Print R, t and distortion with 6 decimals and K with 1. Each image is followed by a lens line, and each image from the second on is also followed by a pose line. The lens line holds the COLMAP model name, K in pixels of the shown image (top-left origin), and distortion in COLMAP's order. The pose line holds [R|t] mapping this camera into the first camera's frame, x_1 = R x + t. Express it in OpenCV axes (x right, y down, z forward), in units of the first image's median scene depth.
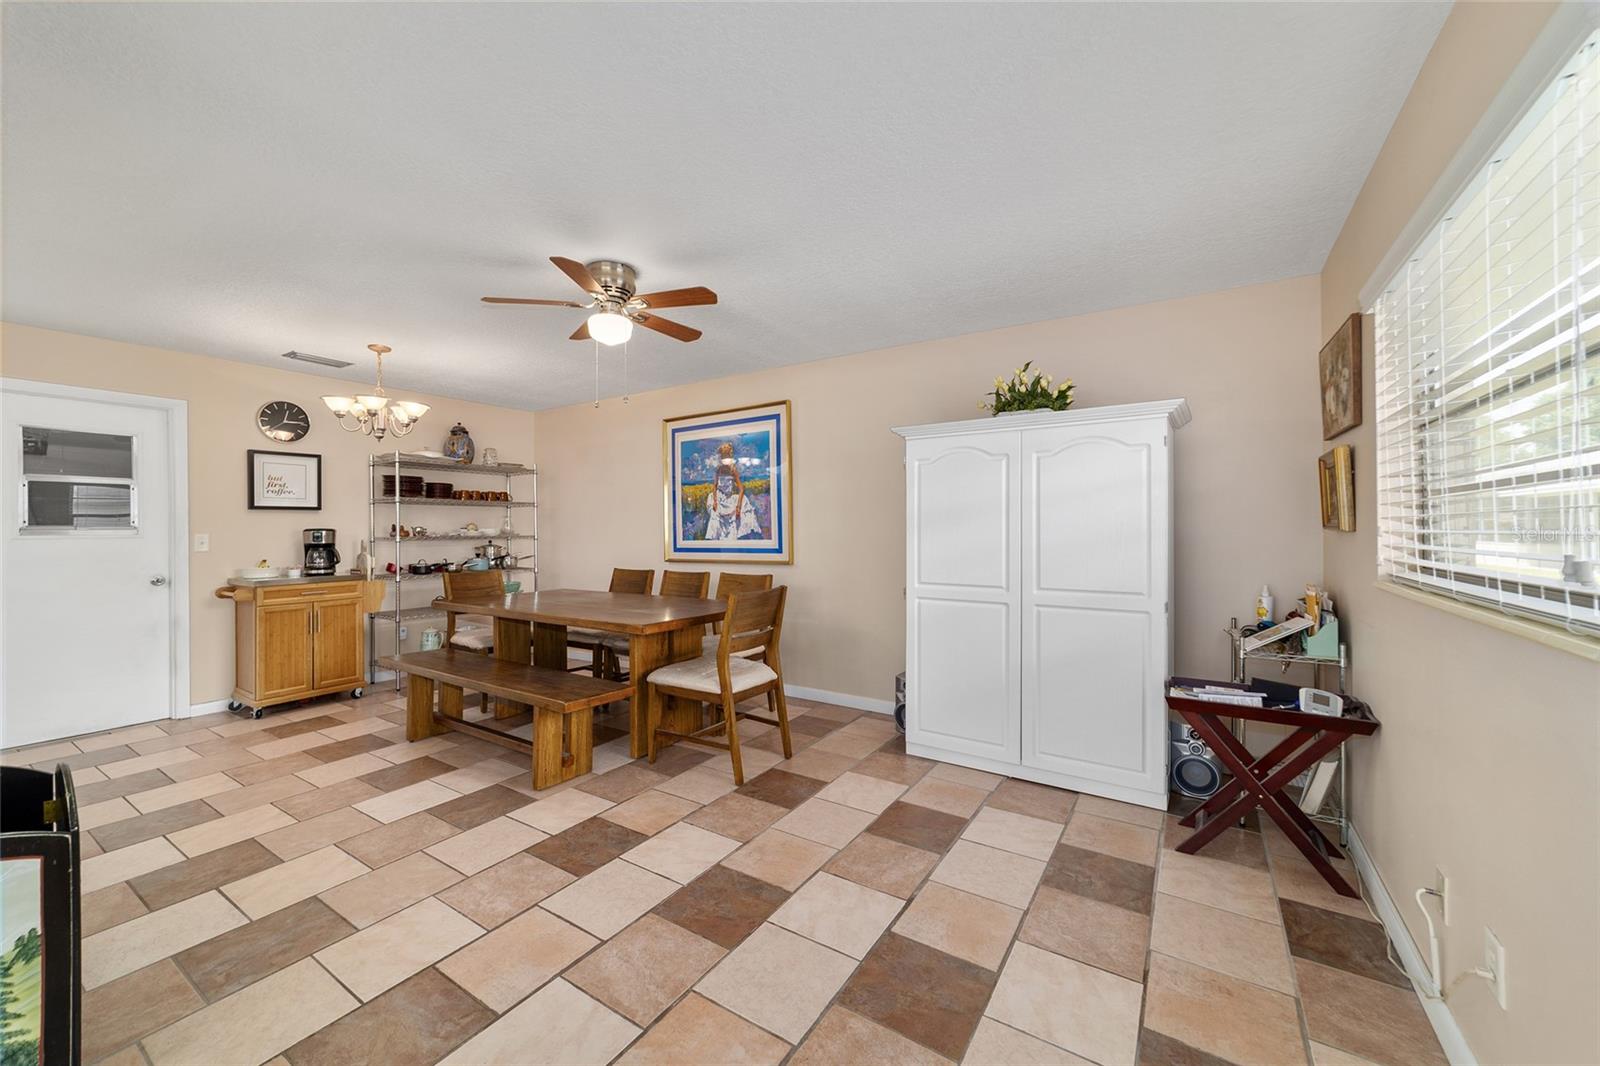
lens RADIAL K [[615.3, 0, 791.7], [0, 615.3, 523.3], [0, 0, 1]] dist [-0.009296, 0.004362]
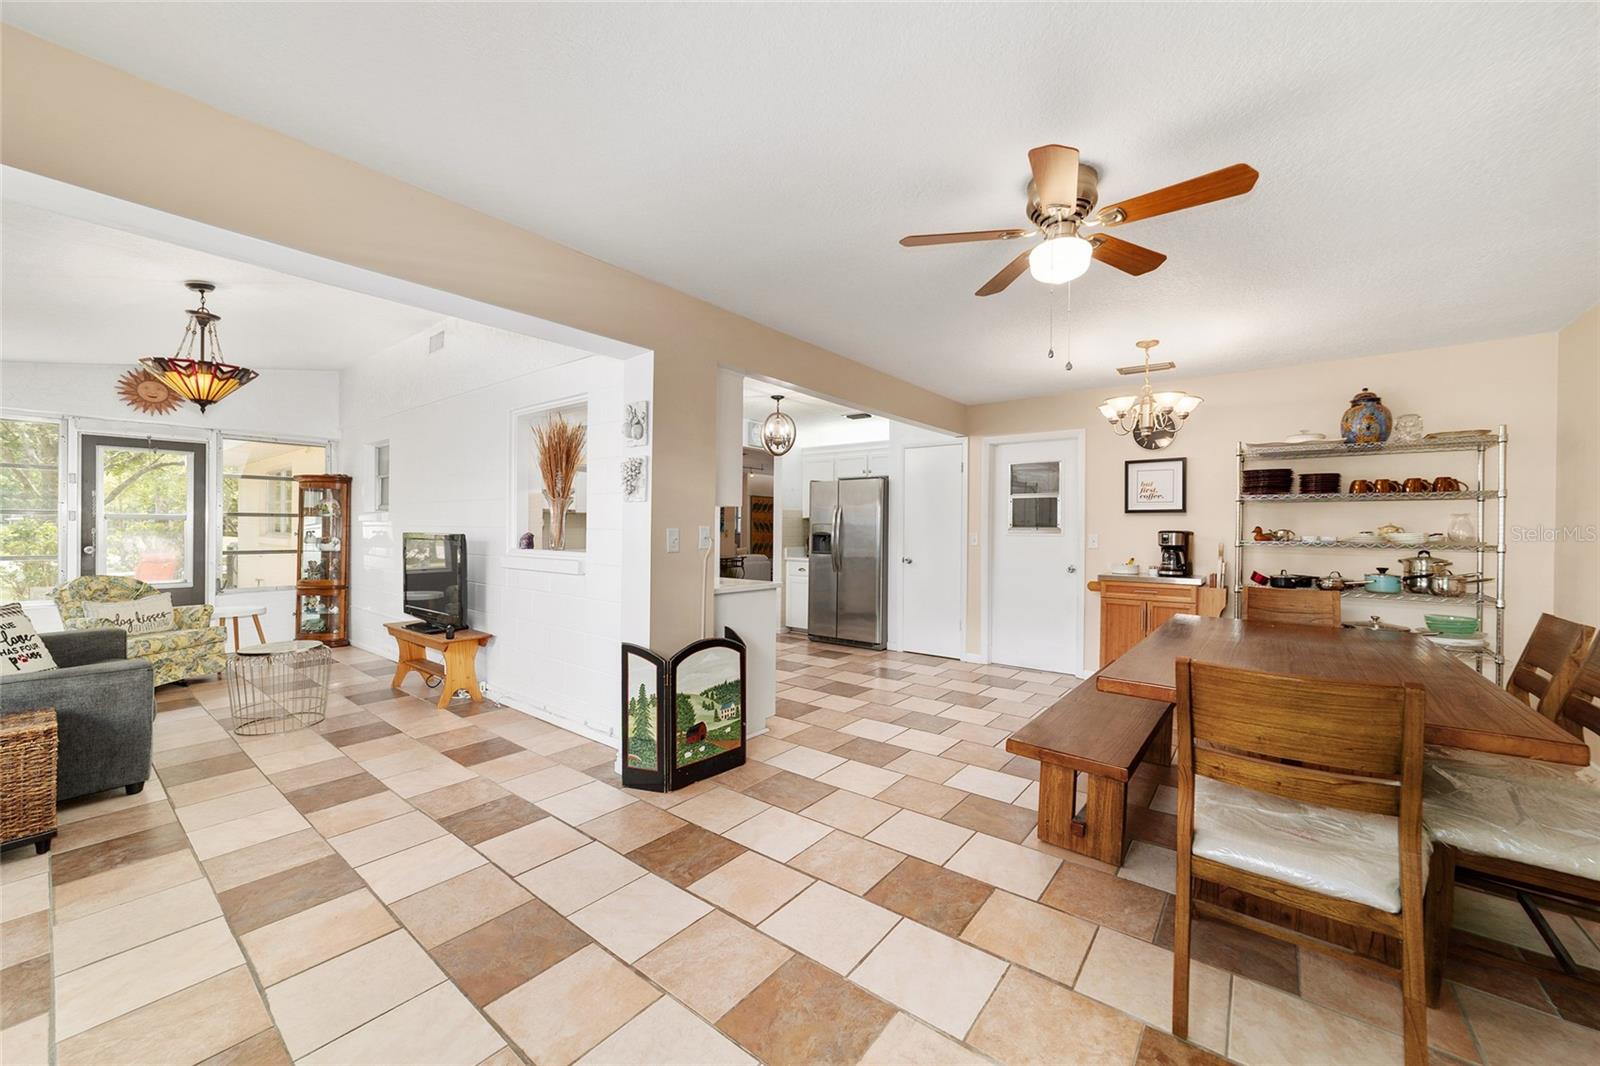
lens RADIAL K [[615.3, 0, 804.5], [0, 615.3, 522.3], [0, 0, 1]] dist [-0.009296, 0.004362]
pose [[-0.082551, -0.006373, -0.996567, 0.291760], [-0.001296, 0.999979, -0.006287, 0.002172], [0.996586, 0.000773, -0.082557, 0.471530]]
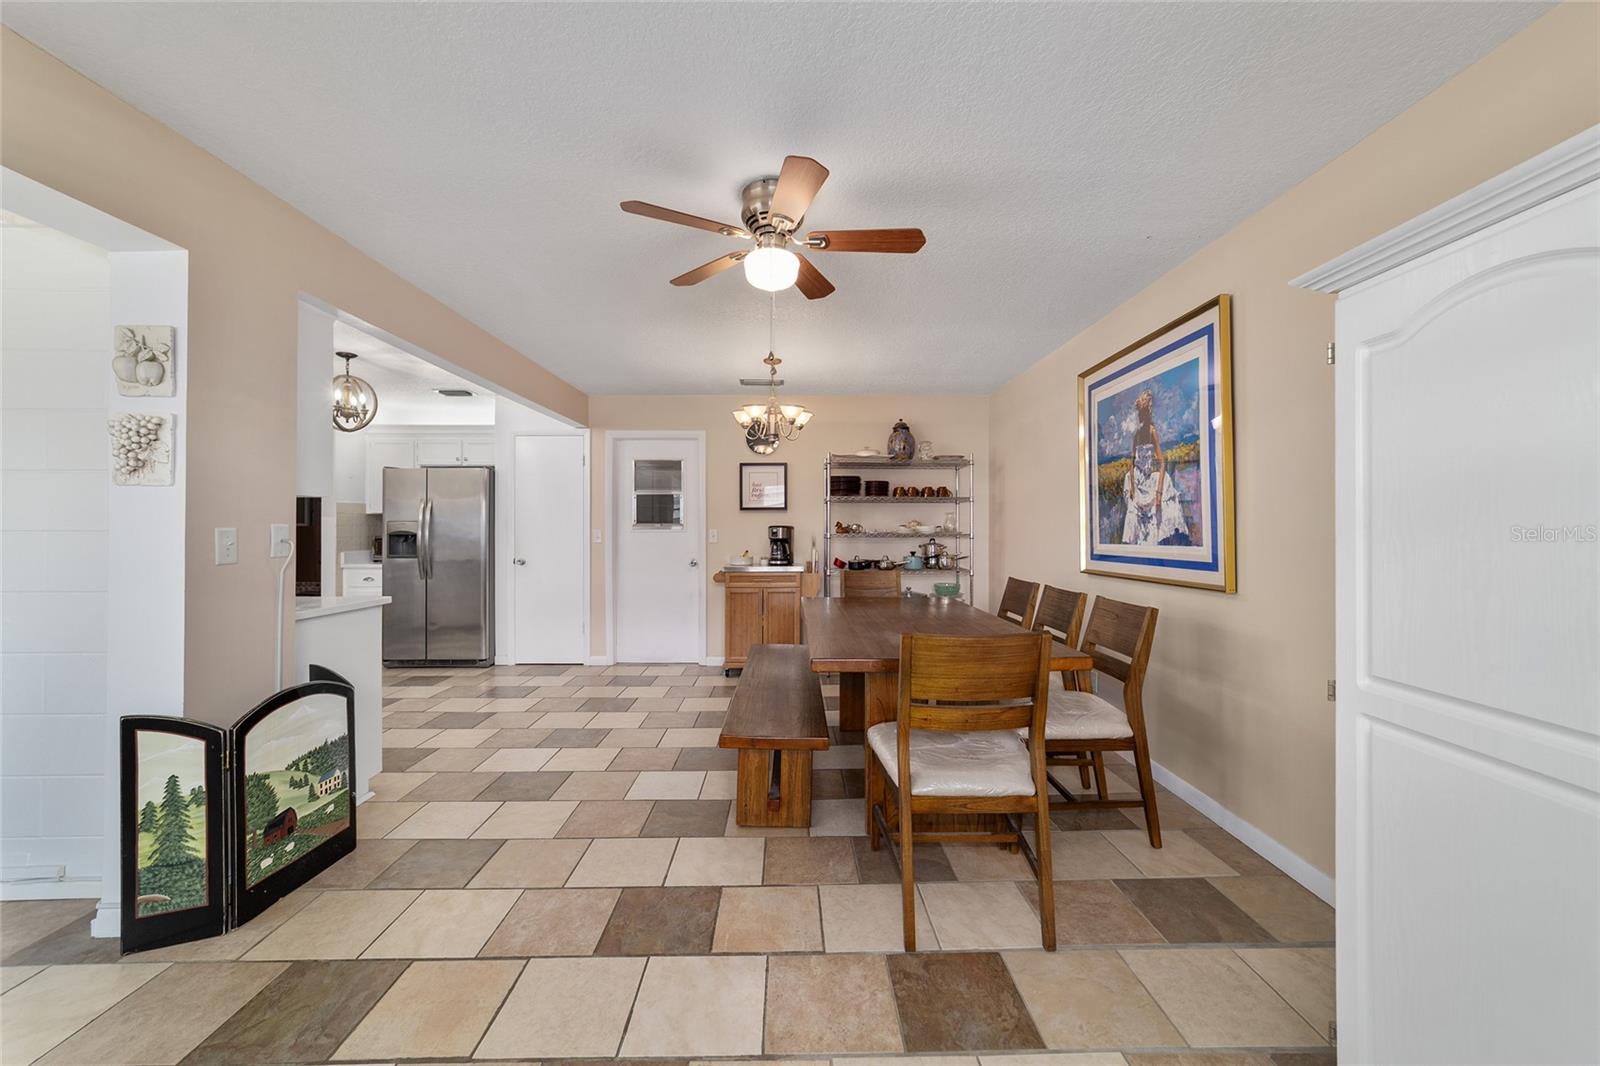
lens RADIAL K [[615.3, 0, 800.7], [0, 615.3, 519.9], [0, 0, 1]] dist [-0.009296, 0.004362]
pose [[0.559826, -0.005509, -0.828592, 0.231288], [0.004198, 0.999984, -0.003812, 0.002402], [0.828600, -0.001345, 0.559840, 0.368980]]
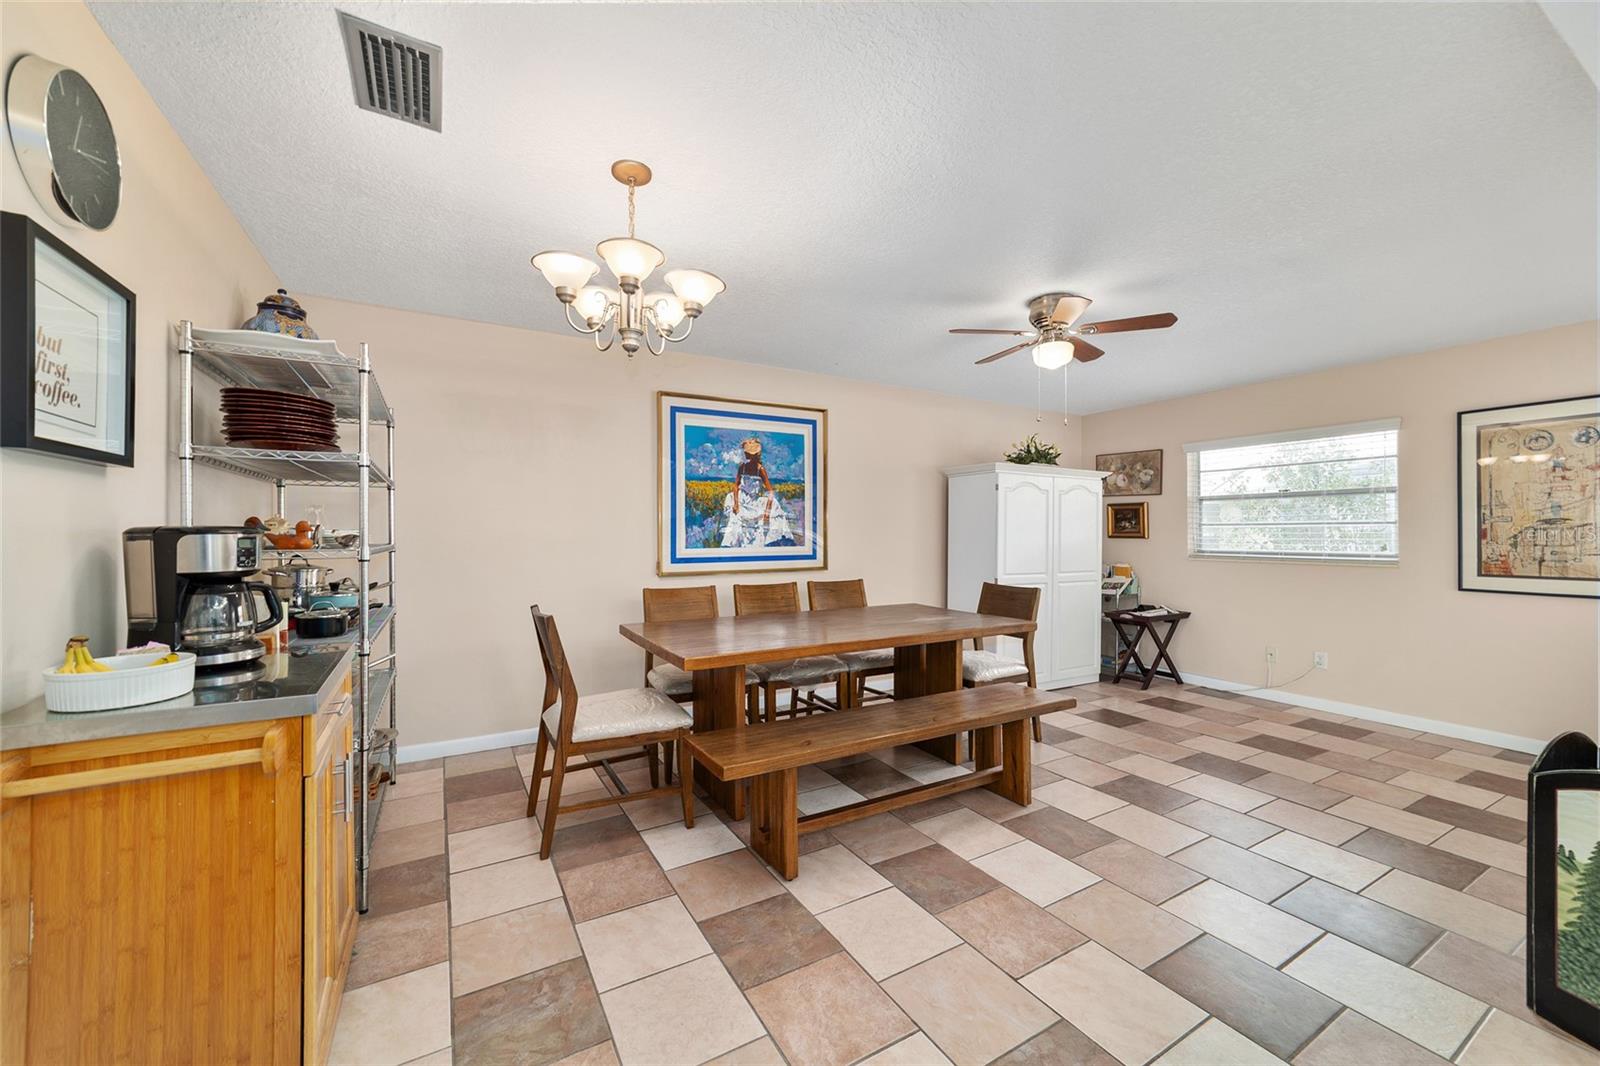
lens RADIAL K [[615.3, 0, 793.5], [0, 615.3, 536.8], [0, 0, 1]] dist [-0.009296, 0.004362]
pose [[0.453998, 0.001588, 0.891001, -0.919848], [-0.014733, 0.999875, 0.005725, 0.006451], [-0.890881, -0.015726, 0.453965, 0.568264]]
